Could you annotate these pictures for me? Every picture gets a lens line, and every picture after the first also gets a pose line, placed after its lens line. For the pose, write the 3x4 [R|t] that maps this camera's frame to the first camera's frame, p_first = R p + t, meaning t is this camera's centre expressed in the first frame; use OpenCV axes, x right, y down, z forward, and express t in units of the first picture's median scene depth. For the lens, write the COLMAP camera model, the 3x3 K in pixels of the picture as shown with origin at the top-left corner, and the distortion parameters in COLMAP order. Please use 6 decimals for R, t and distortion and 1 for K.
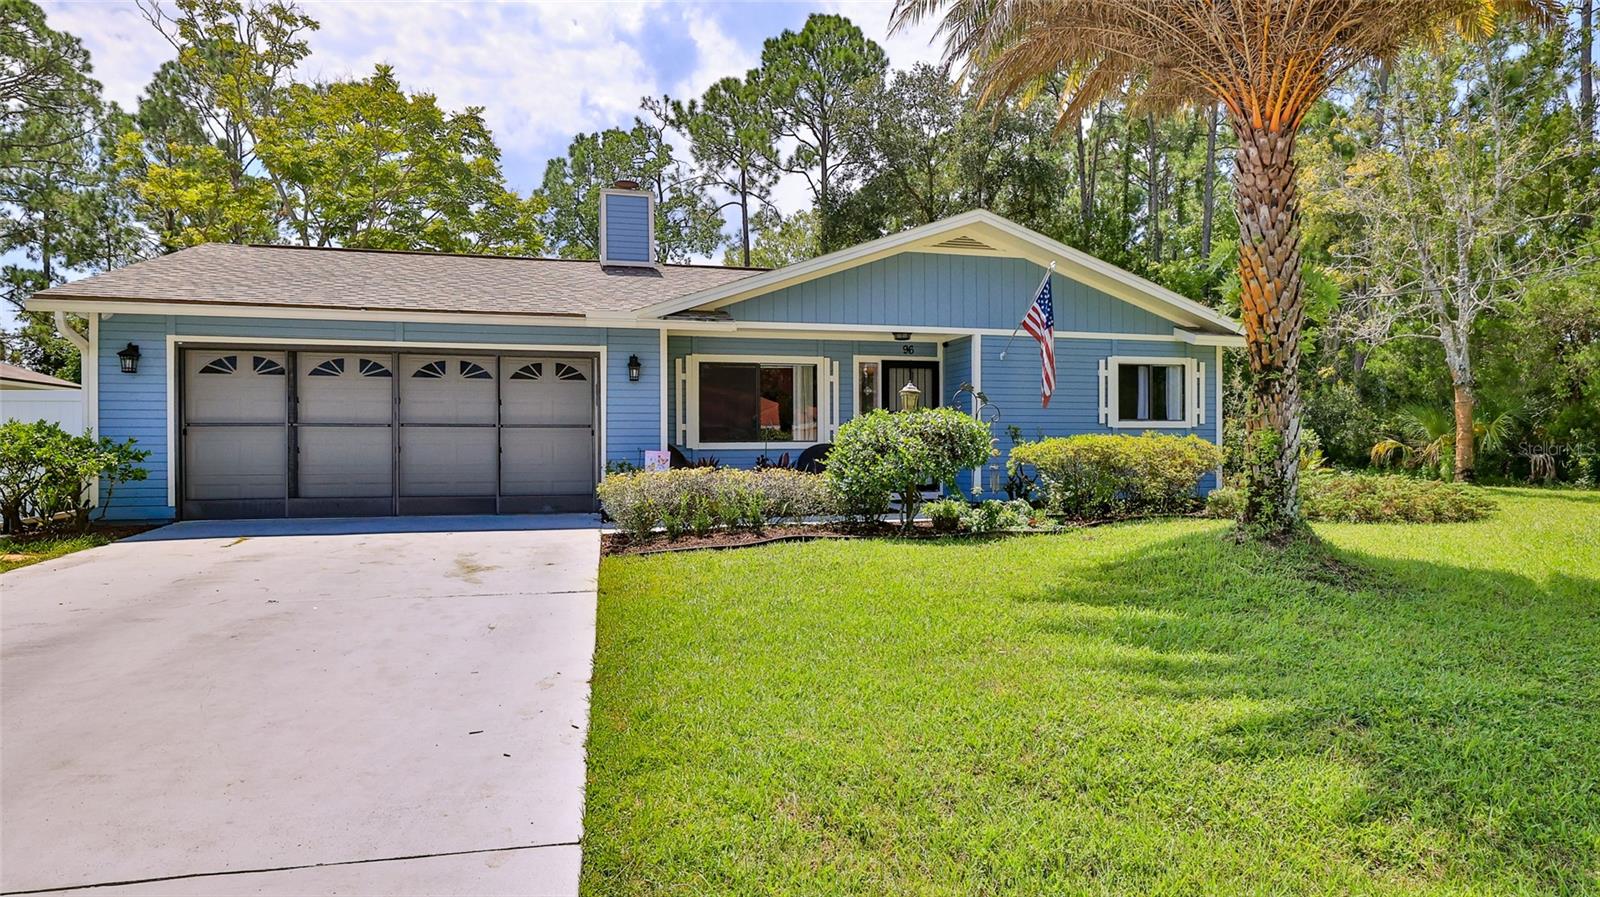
lens RADIAL K [[903.2, 0, 802.0], [0, 903.2, 440.1], [0, 0, 1]] dist [0.000666, 0.000843]
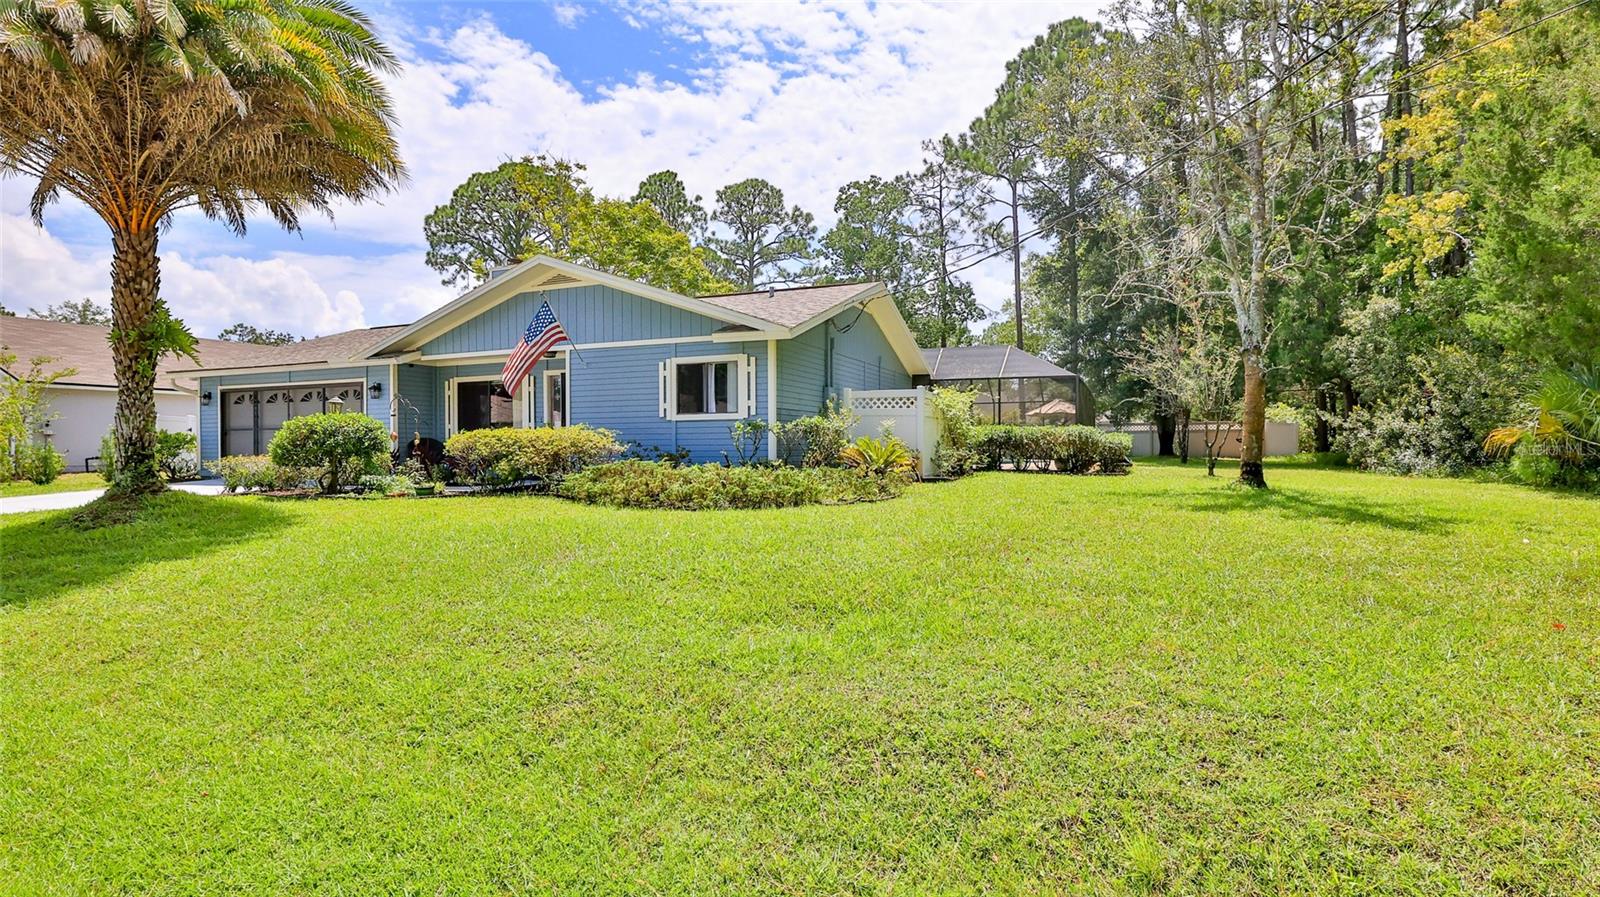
lens RADIAL K [[804.1, 0, 800.0], [0, 804.1, 448.5], [0, 0, 1]] dist [0.000165, 0.000033]
pose [[0.788884, -0.002797, -0.614536, 1.103620], [0.006955, 0.999966, 0.004377, 0.018358], [0.614503, -0.007727, 0.788876, 0.295262]]
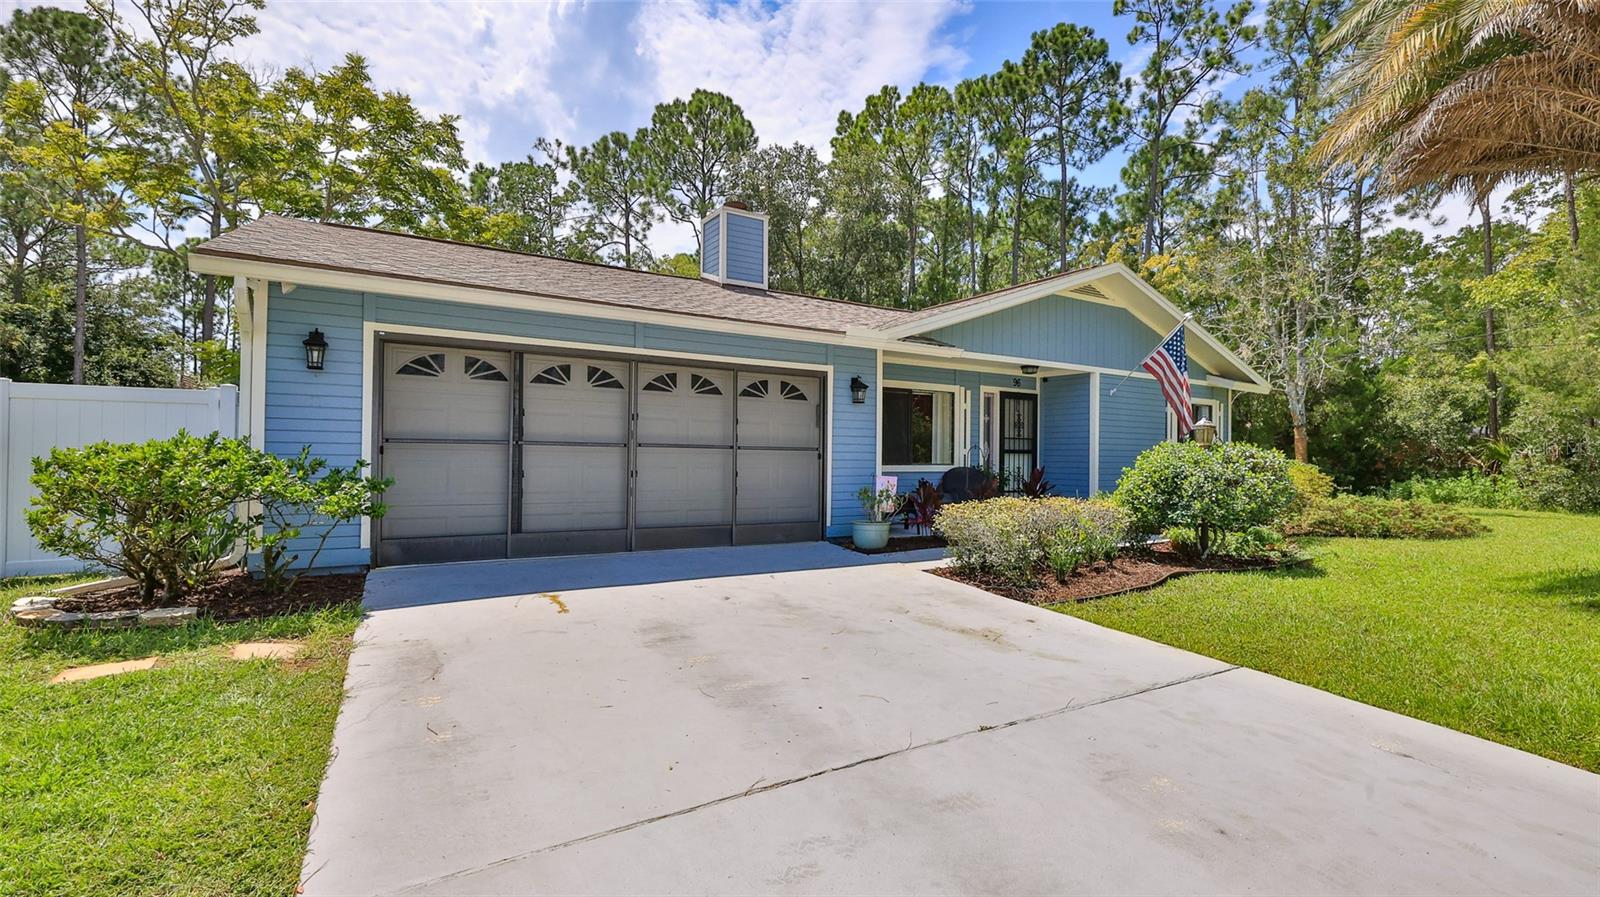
lens RADIAL K [[707.7, 0, 800.0], [0, 707.7, 448.5], [0, 0, 1]] dist [-0.000262, -0.000803]
pose [[0.953492, 0.018068, 0.300877, -0.410096], [-0.018189, 0.999832, -0.002399, -0.011988], [-0.300869, -0.003185, 0.953660, 0.253494]]
